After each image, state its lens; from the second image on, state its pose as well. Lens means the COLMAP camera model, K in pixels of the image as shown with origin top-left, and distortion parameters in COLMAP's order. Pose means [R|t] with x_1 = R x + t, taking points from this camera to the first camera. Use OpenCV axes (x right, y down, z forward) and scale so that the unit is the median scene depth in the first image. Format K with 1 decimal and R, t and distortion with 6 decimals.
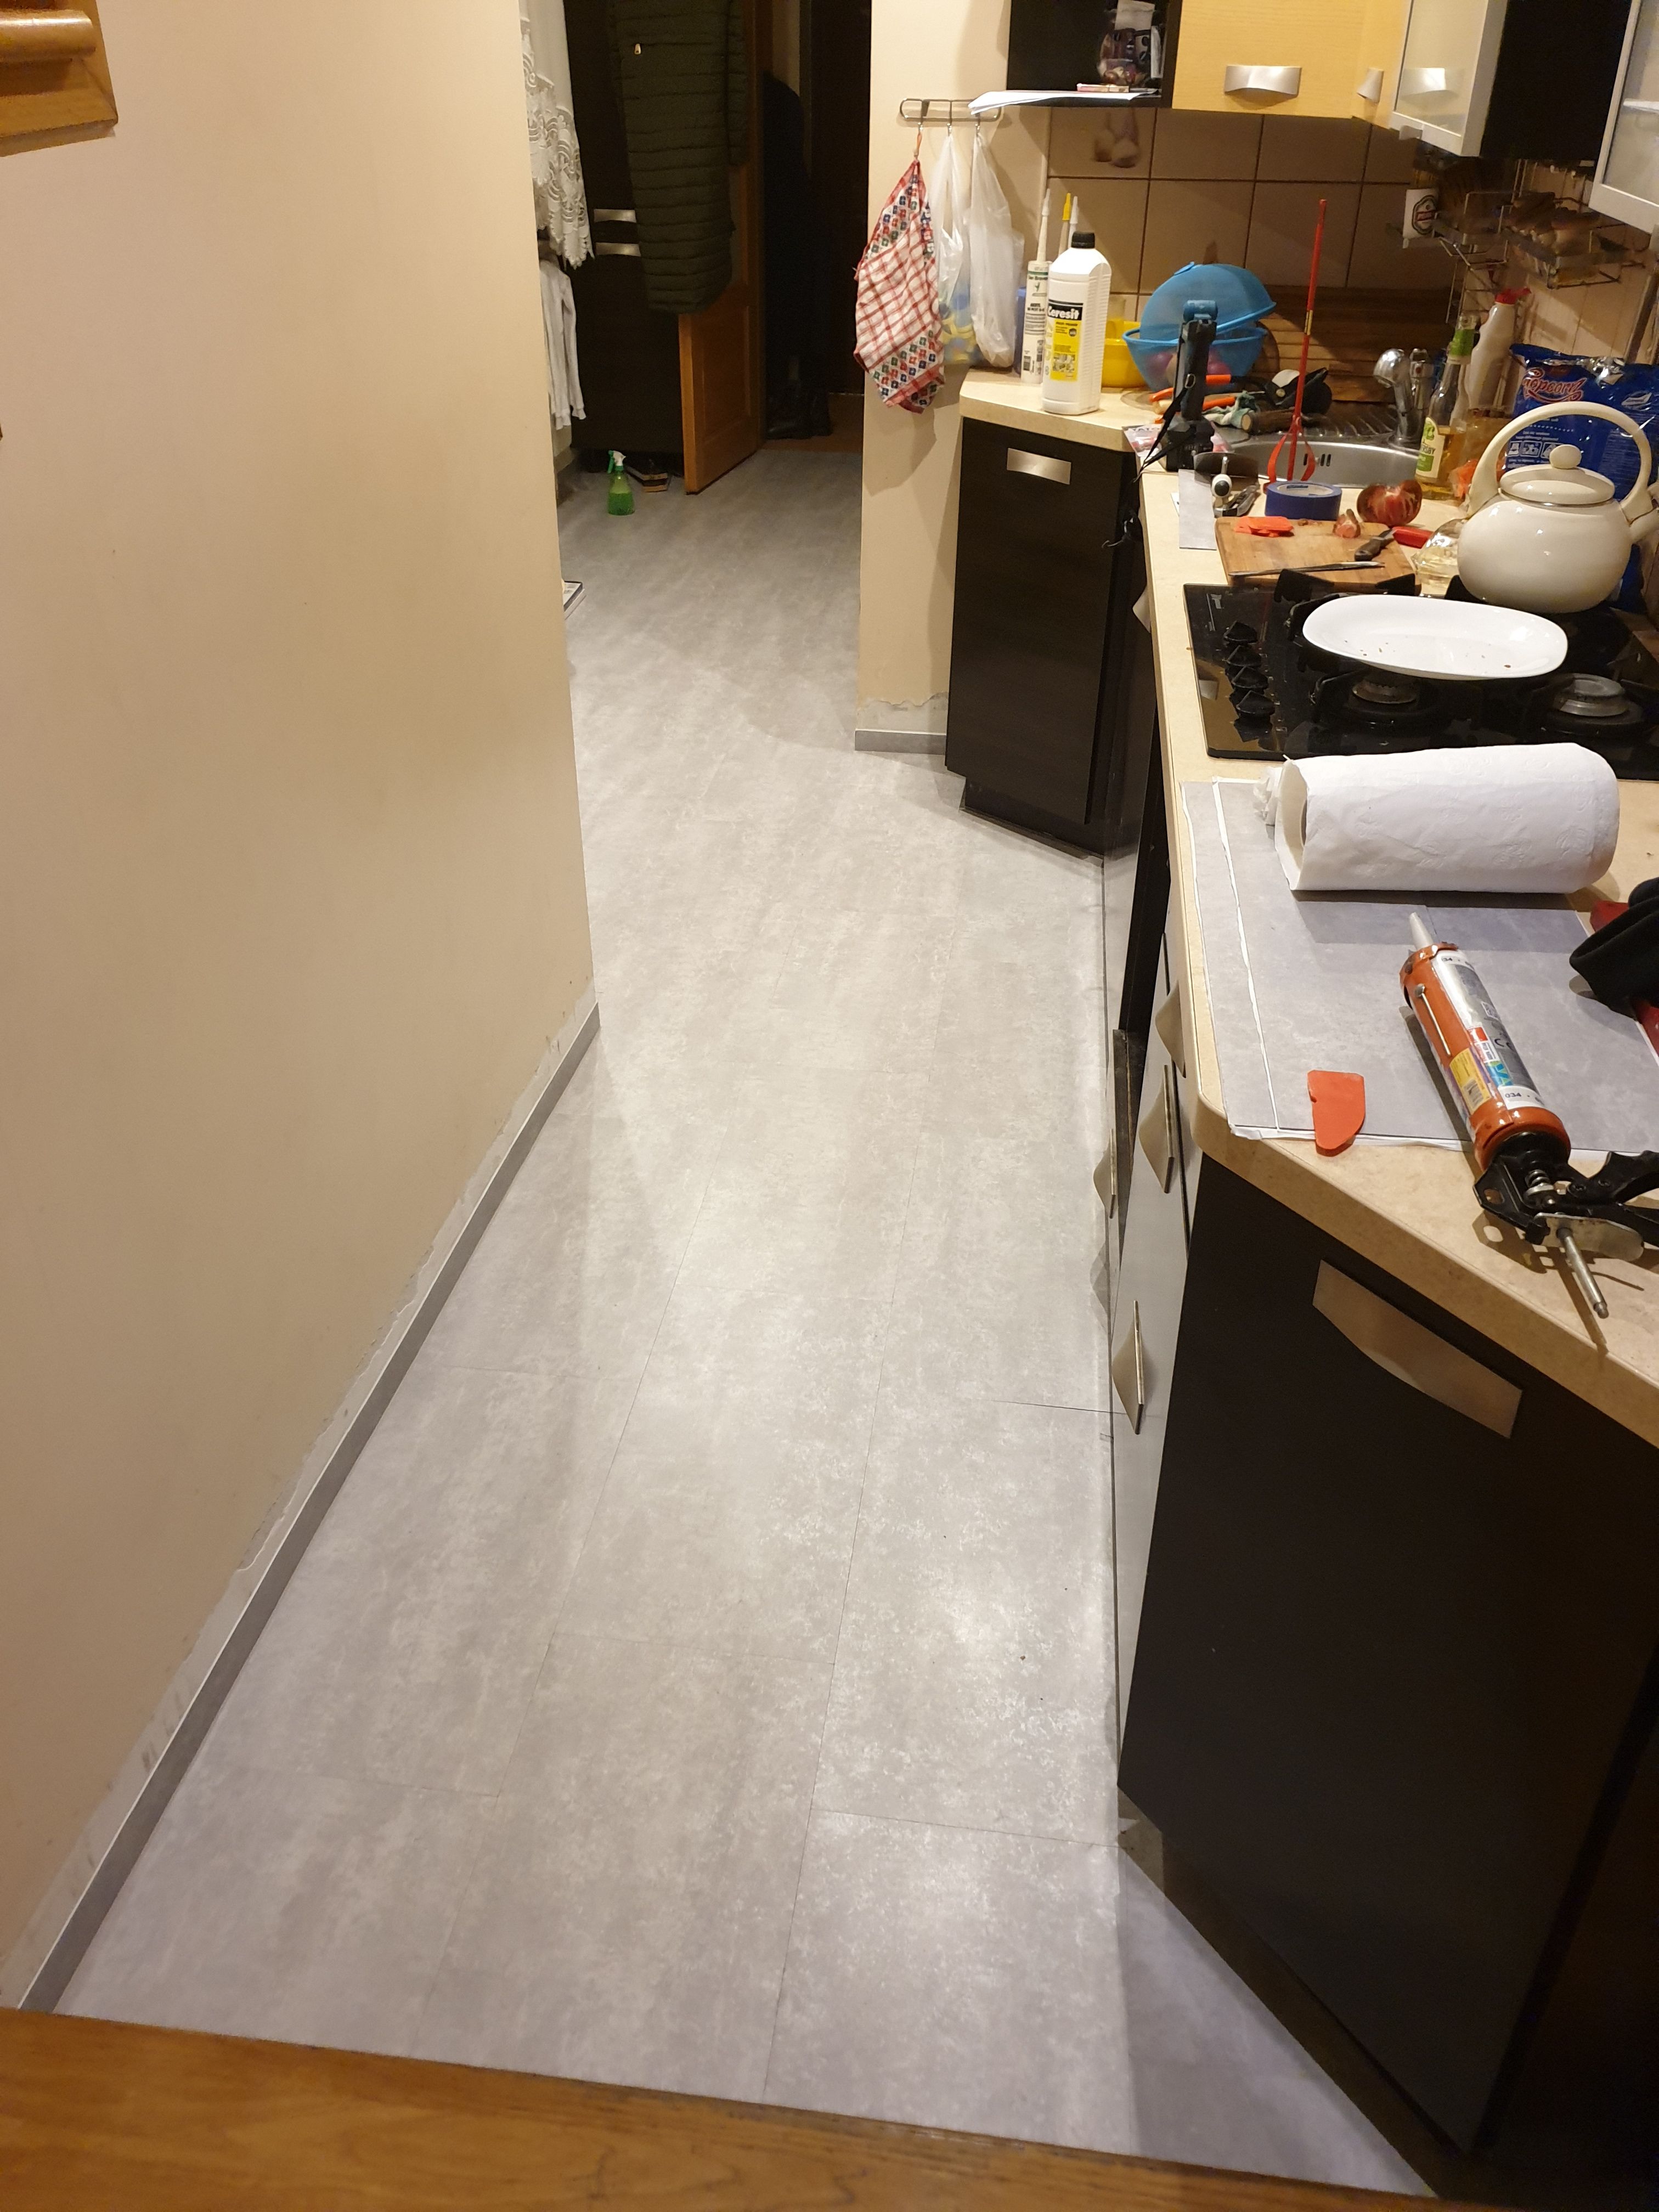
lens RADIAL K [[1703.5, 0, 822.1], [0, 1703.5, 1095.8], [0, 0, 1]] dist [0.027407, -0.001817]
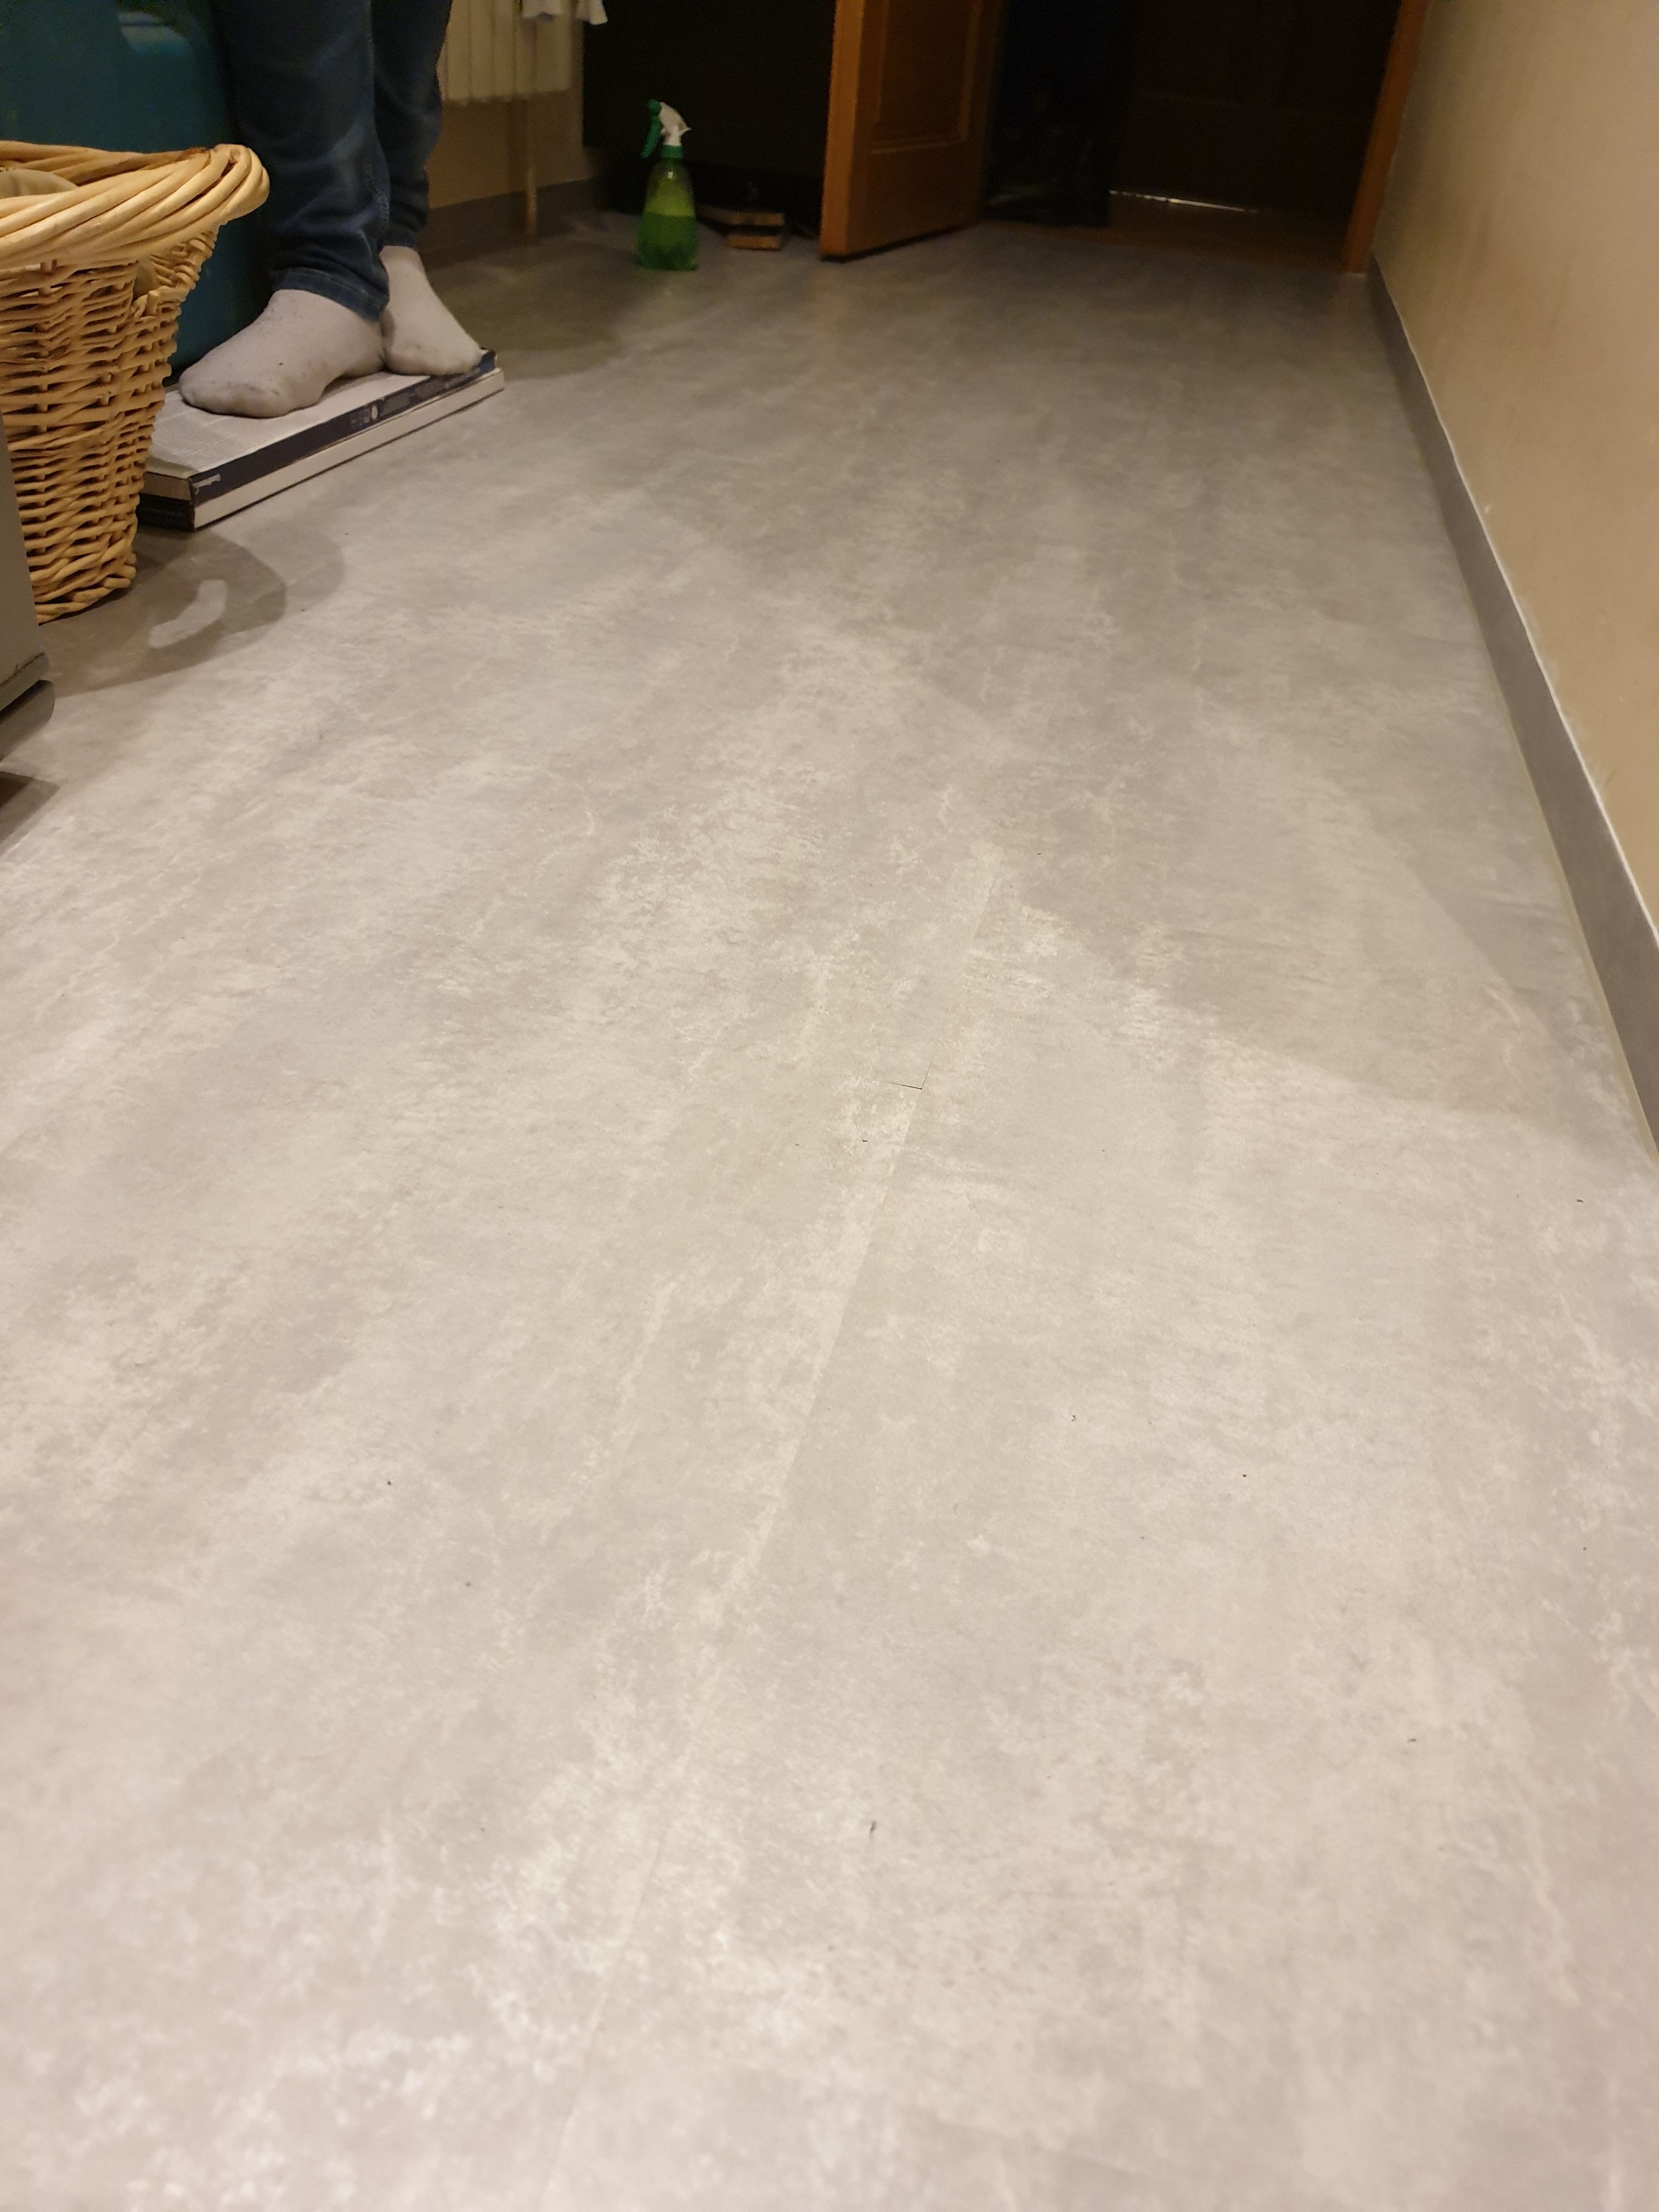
lens RADIAL K [[1703.5, 0, 817.0], [0, 1703.5, 1084.8], [0, 0, 1]] dist [0.027407, -0.001817]
pose [[0.992930, 0.114380, -0.031737, -0.066296], [-0.114600, 0.993398, -0.005199, -0.216480], [0.030933, 0.008799, 0.999483, 0.895018]]
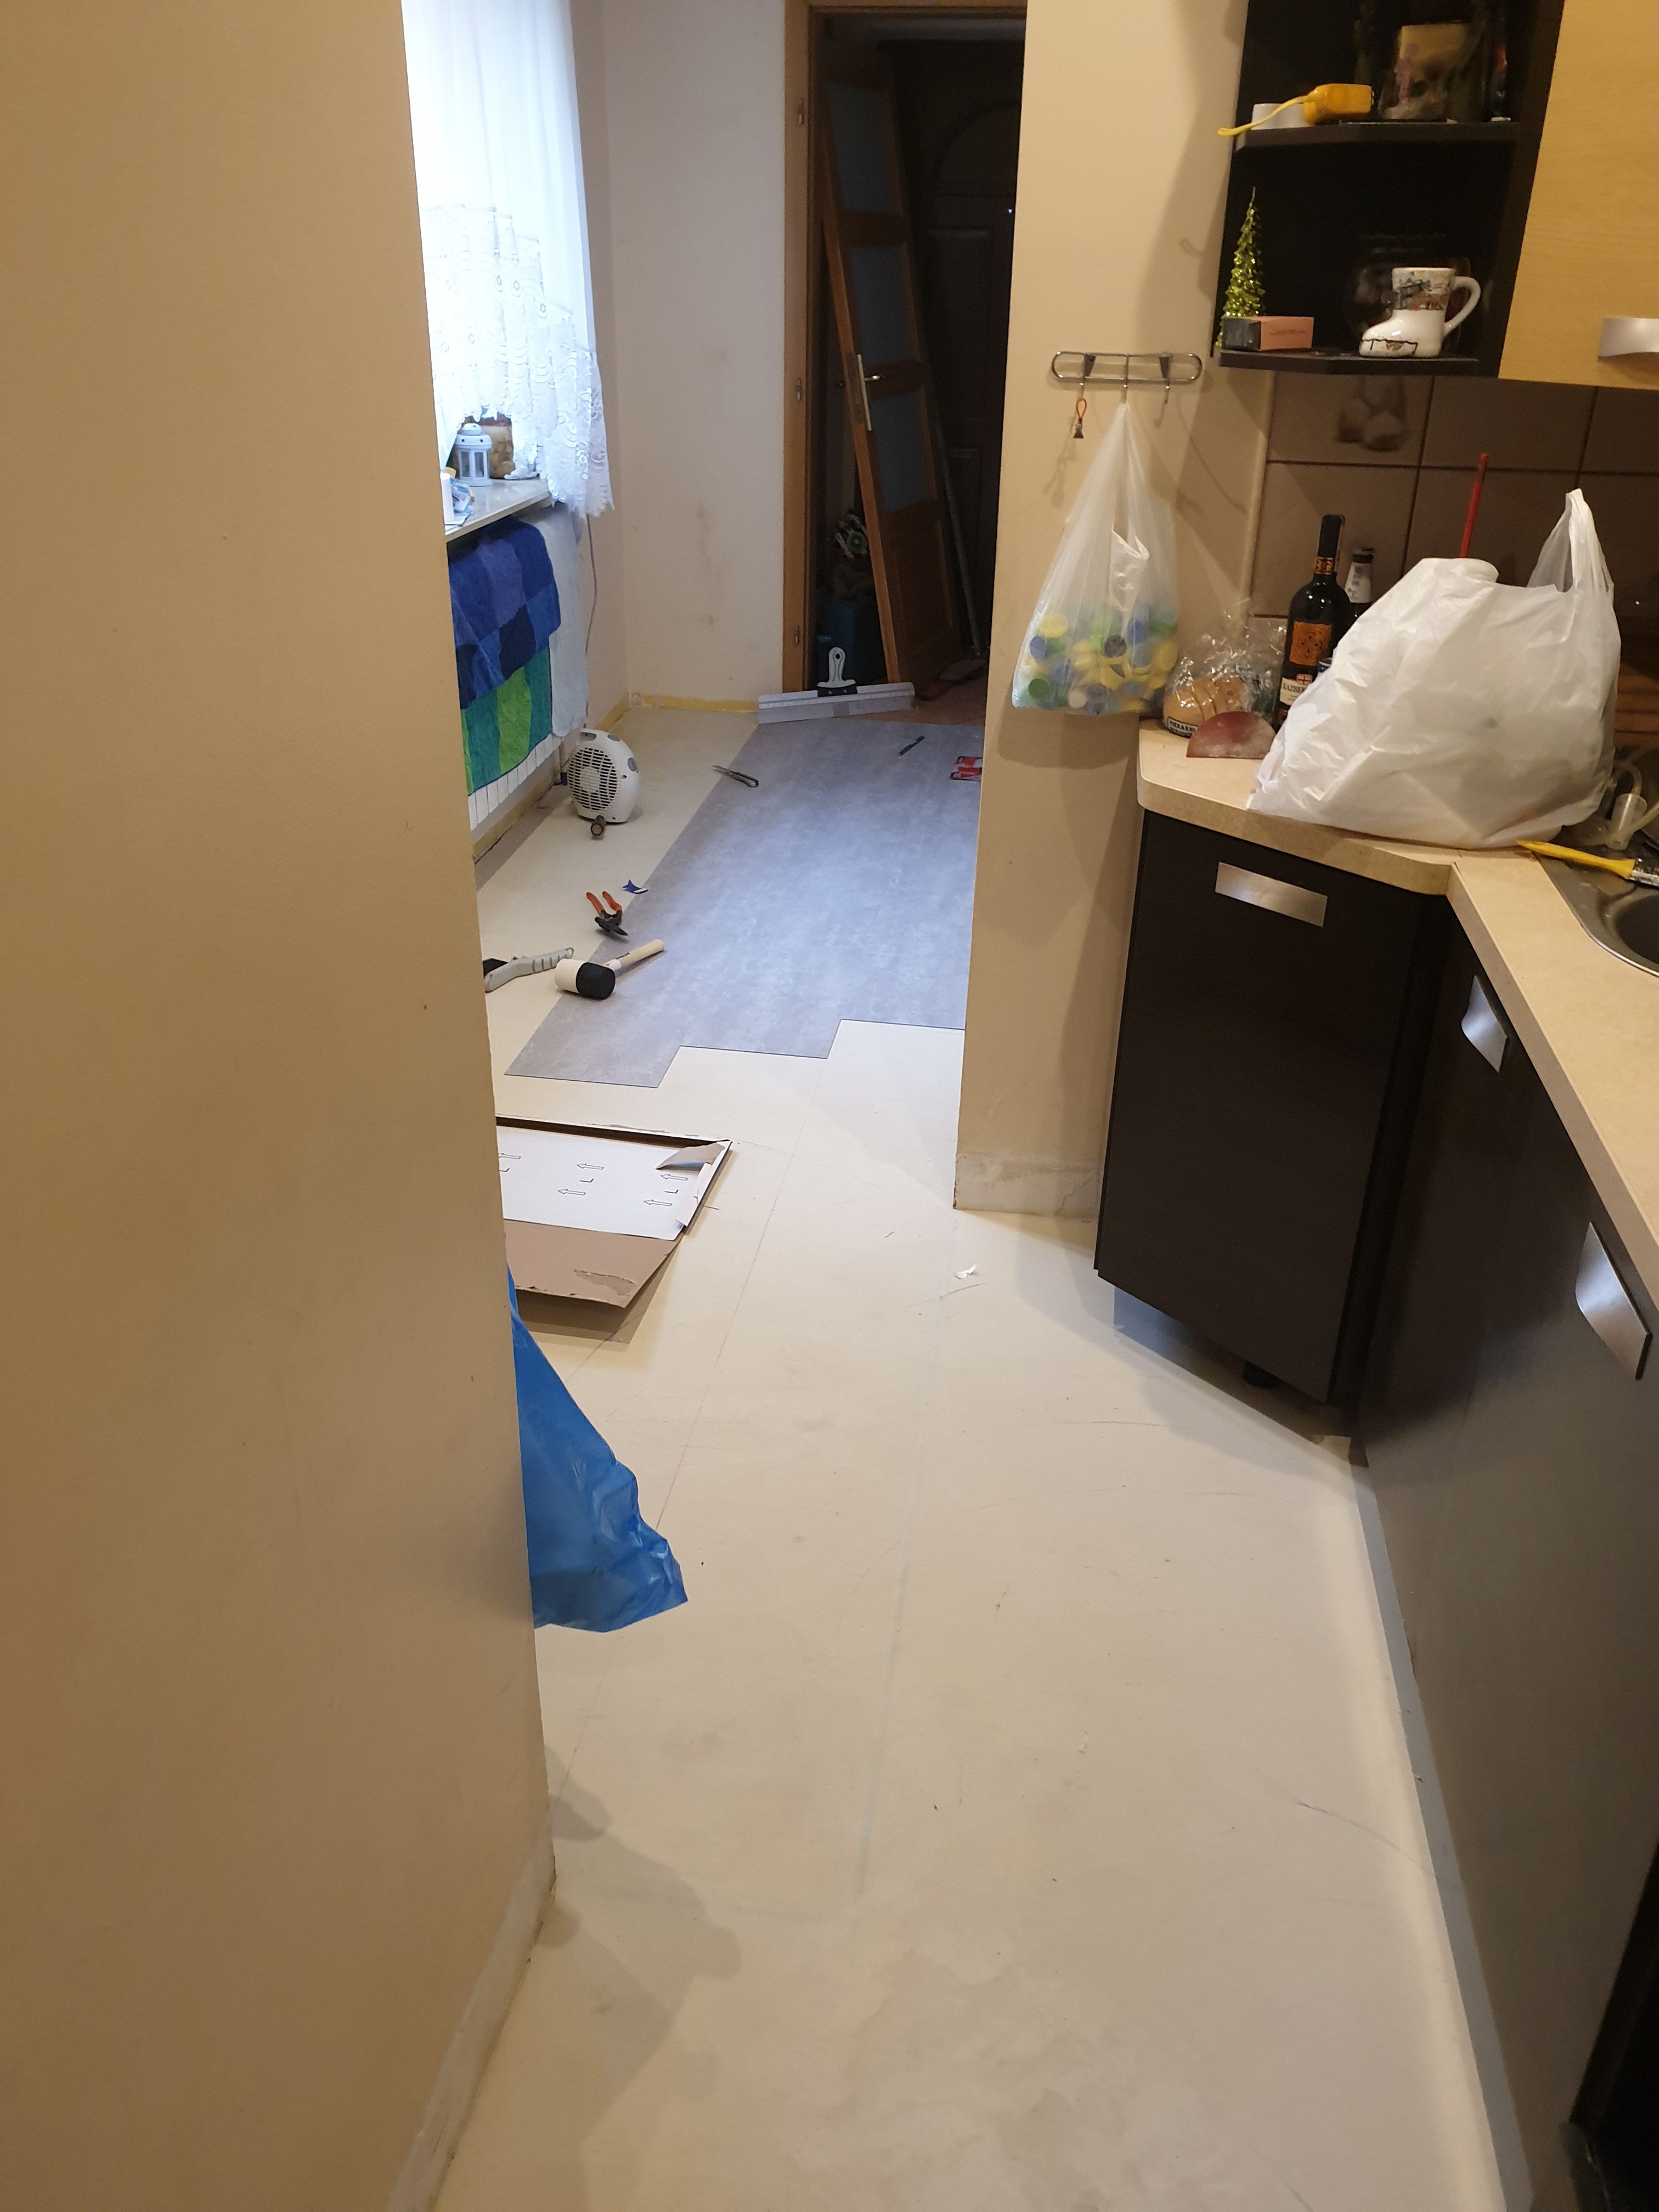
lens RADIAL K [[1703.5, 0, 817.2], [0, 1703.5, 1102.7], [0, 0, 1]] dist [0.027407, -0.001817]
pose [[0.999768, 0.018335, -0.011269, -0.033255], [-0.019326, 0.995262, -0.095294, -0.192954], [0.009469, 0.095489, 0.995385, 0.311199]]
